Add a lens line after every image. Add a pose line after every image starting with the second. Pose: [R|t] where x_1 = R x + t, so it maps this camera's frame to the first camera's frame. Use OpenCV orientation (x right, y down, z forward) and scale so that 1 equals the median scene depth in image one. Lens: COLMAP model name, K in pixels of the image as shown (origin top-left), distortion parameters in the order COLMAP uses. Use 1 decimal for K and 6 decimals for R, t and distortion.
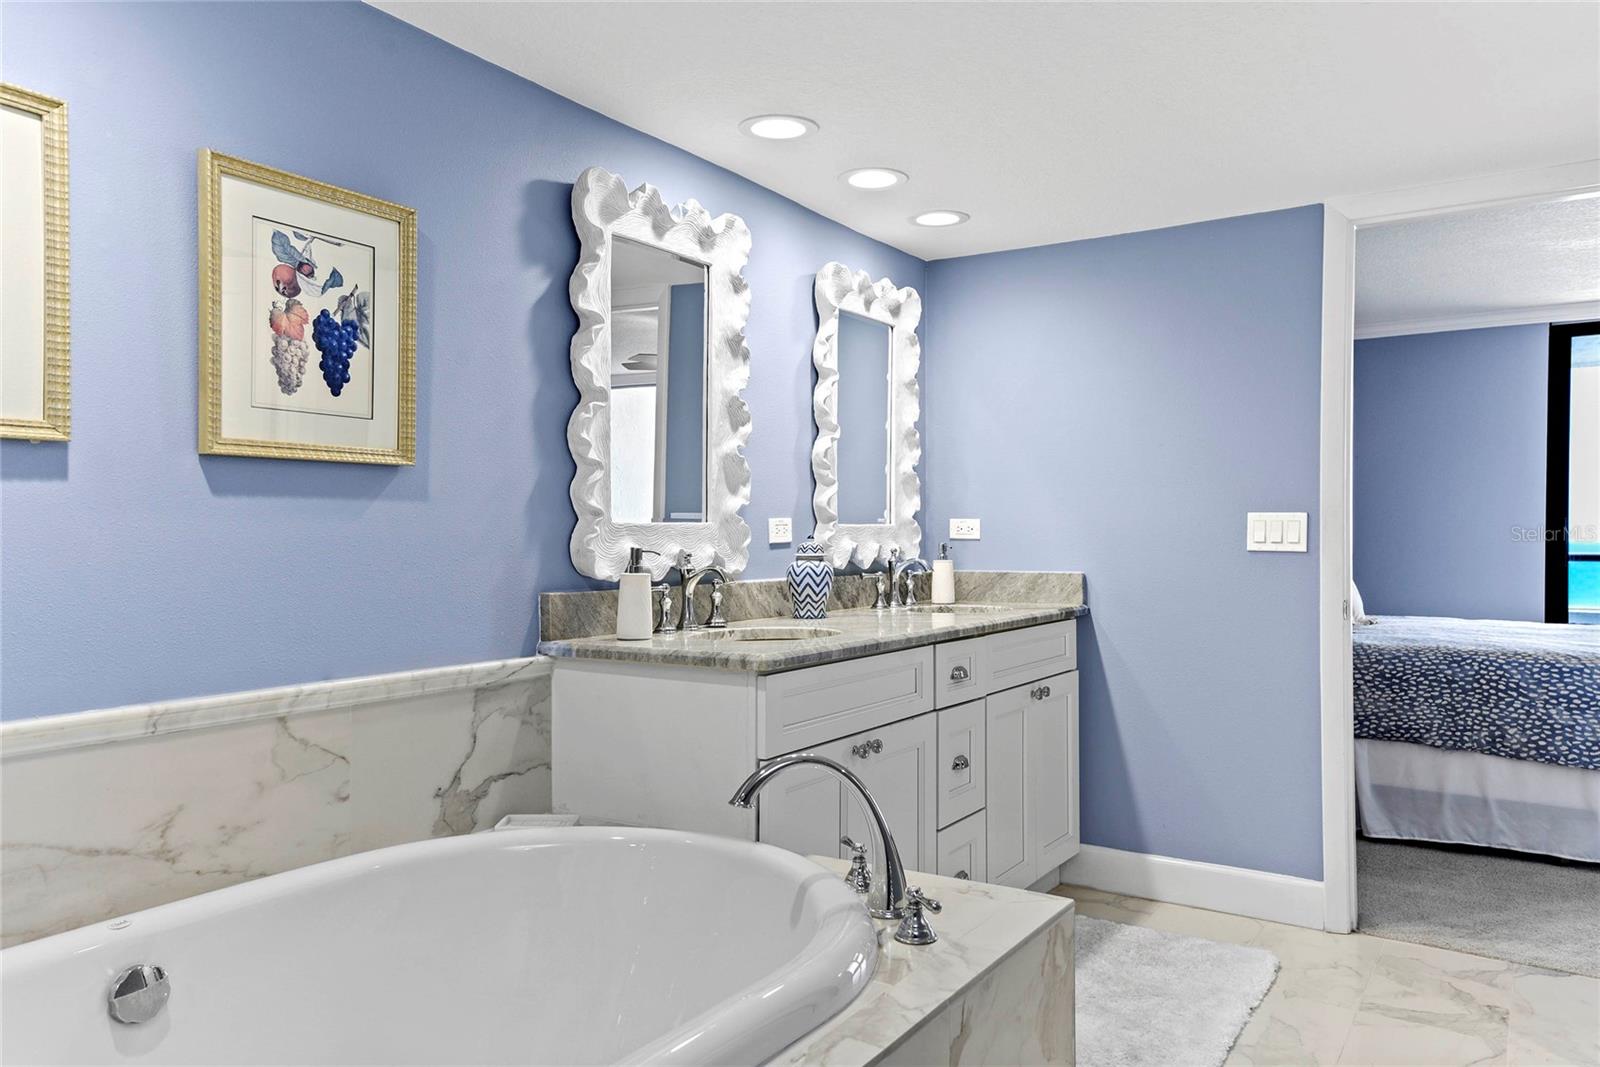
lens RADIAL K [[1175.3, 0, 800.0], [0, 1175.3, 533.5], [0, 0, 1]] dist [0.099171, -0.000541]
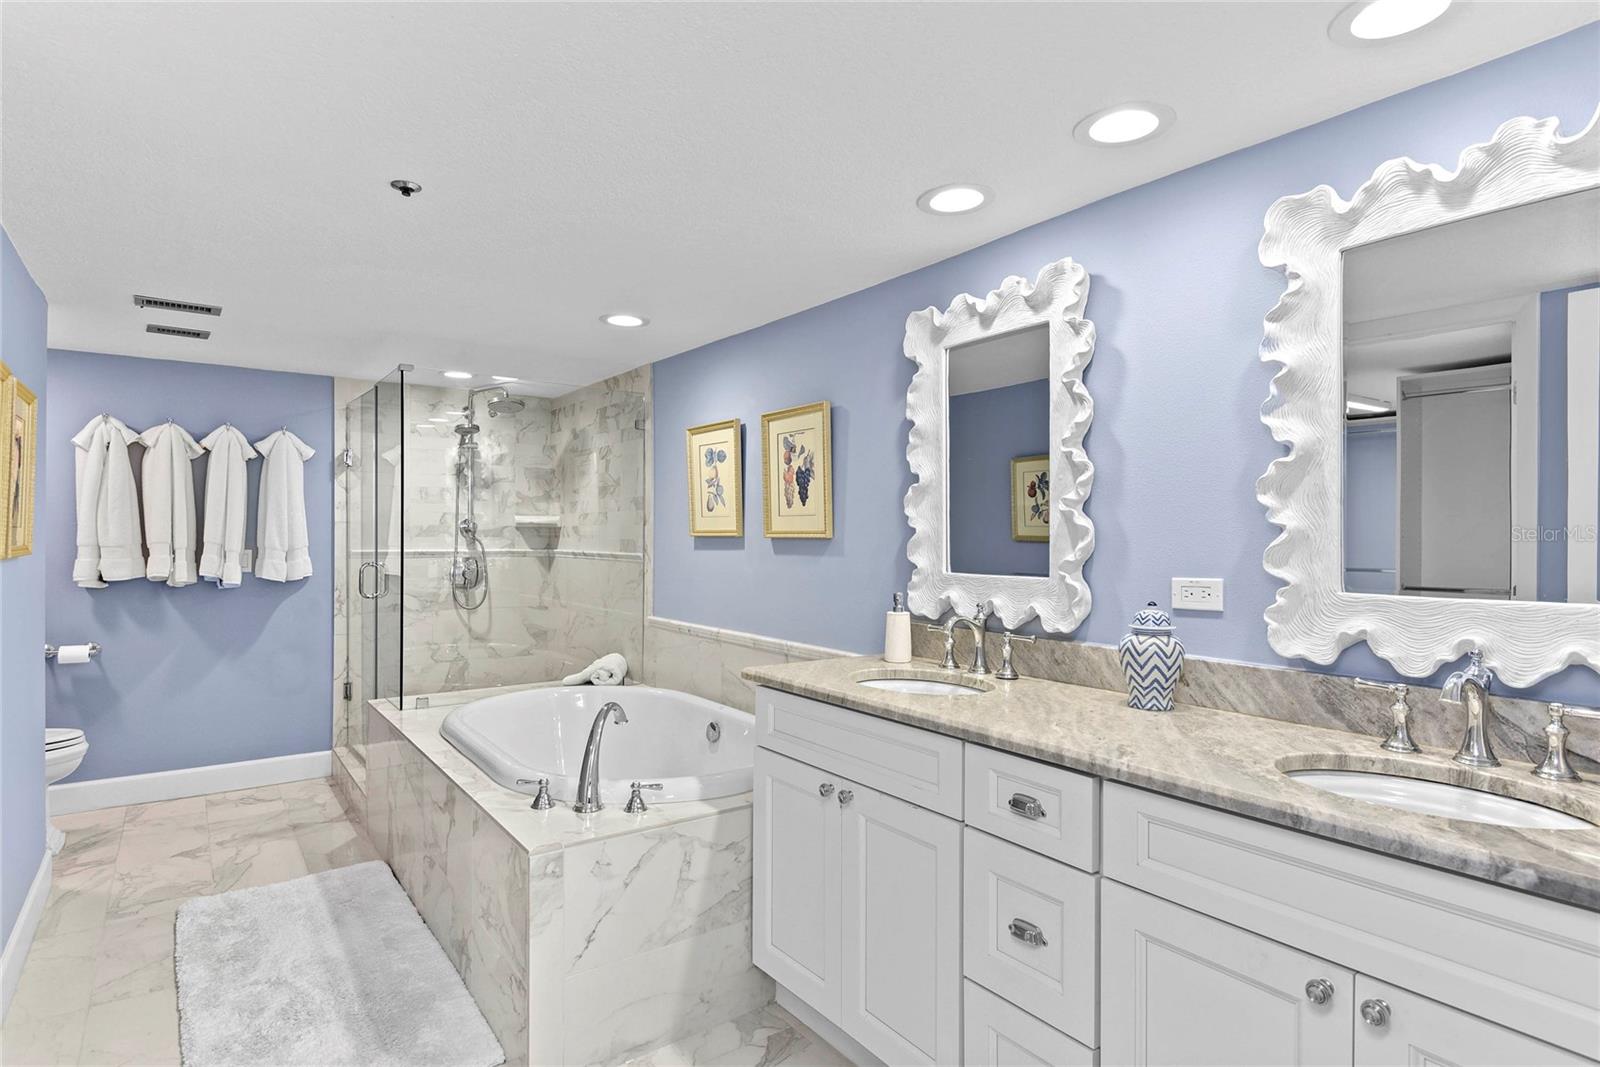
lens RADIAL K [[845.1, 0, 806.4], [0, 845.1, 538.0], [0, 0, 1]] dist [0.015566, -0.000440]
pose [[-0.375170, 0.000656, -0.926956, 0.970305], [-0.005039, 0.999984, 0.002747, -0.064894], [0.926942, 0.005701, -0.375161, 1.568833]]
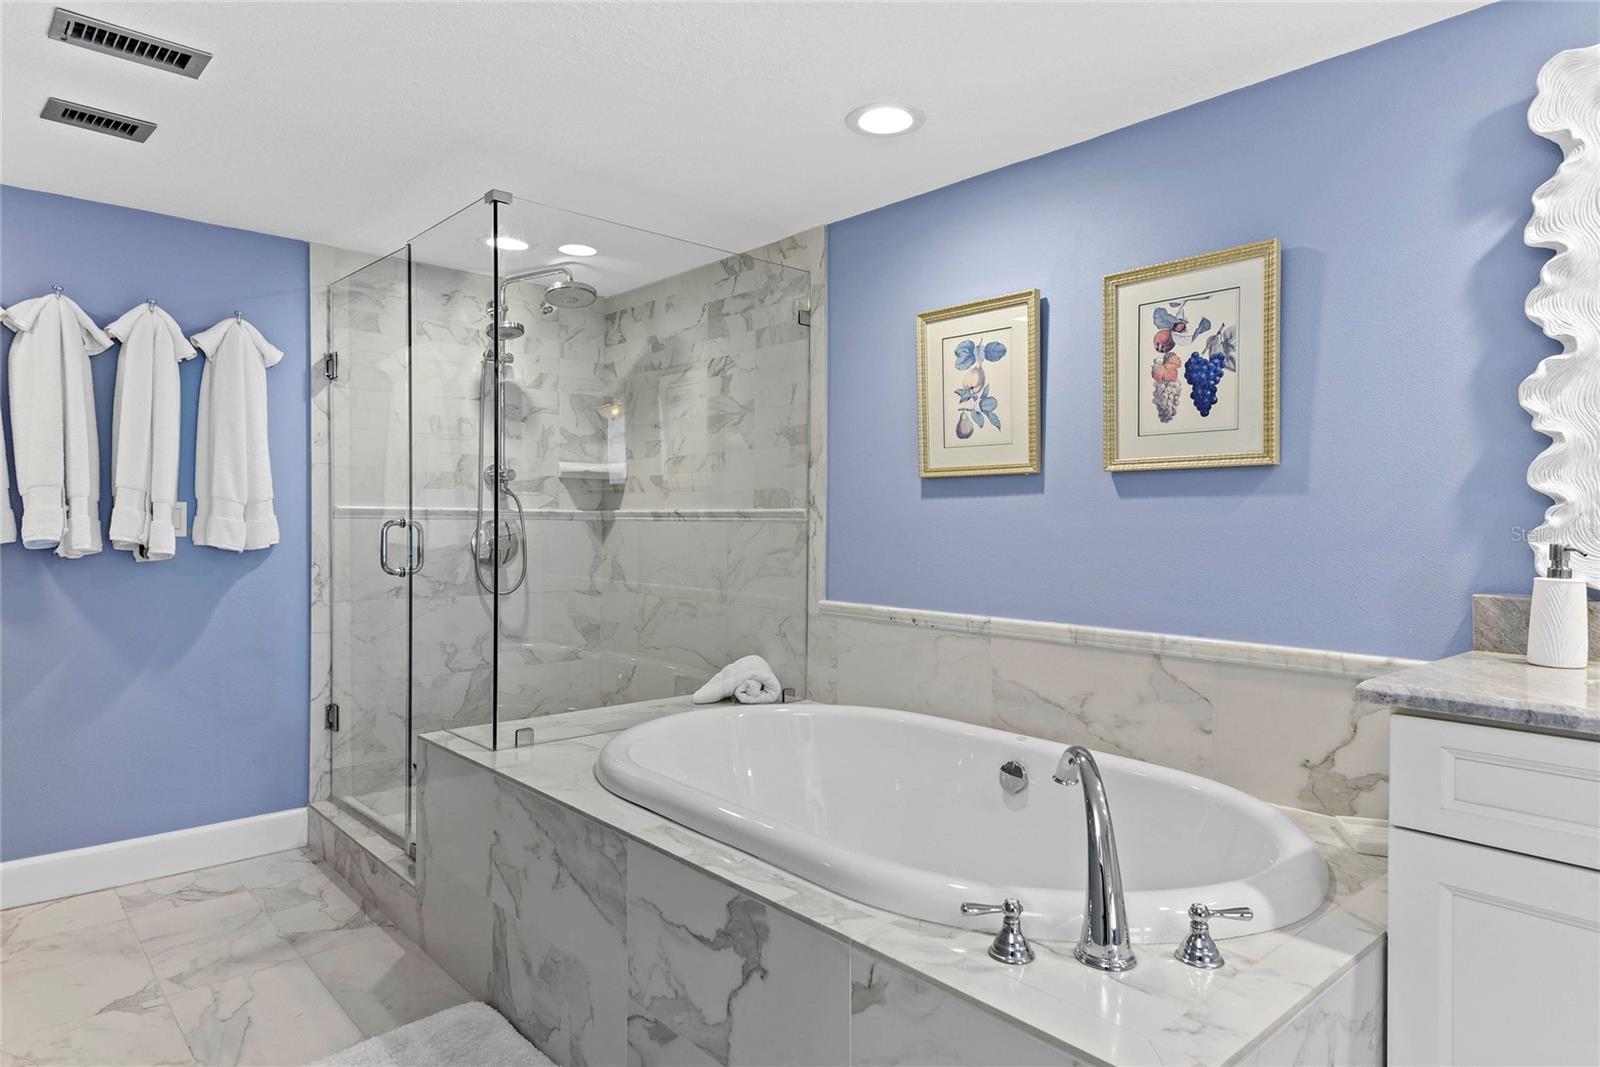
lens RADIAL K [[943.8, 0, 800.0], [0, 943.8, 533.5], [0, 0, 1]] dist [0.033130, -0.000570]
pose [[-0.283746, 0.008779, -0.958859, 0.721996], [-0.007135, 0.999911, 0.011266, 0.002169], [0.958873, 0.010038, -0.283658, 0.884098]]
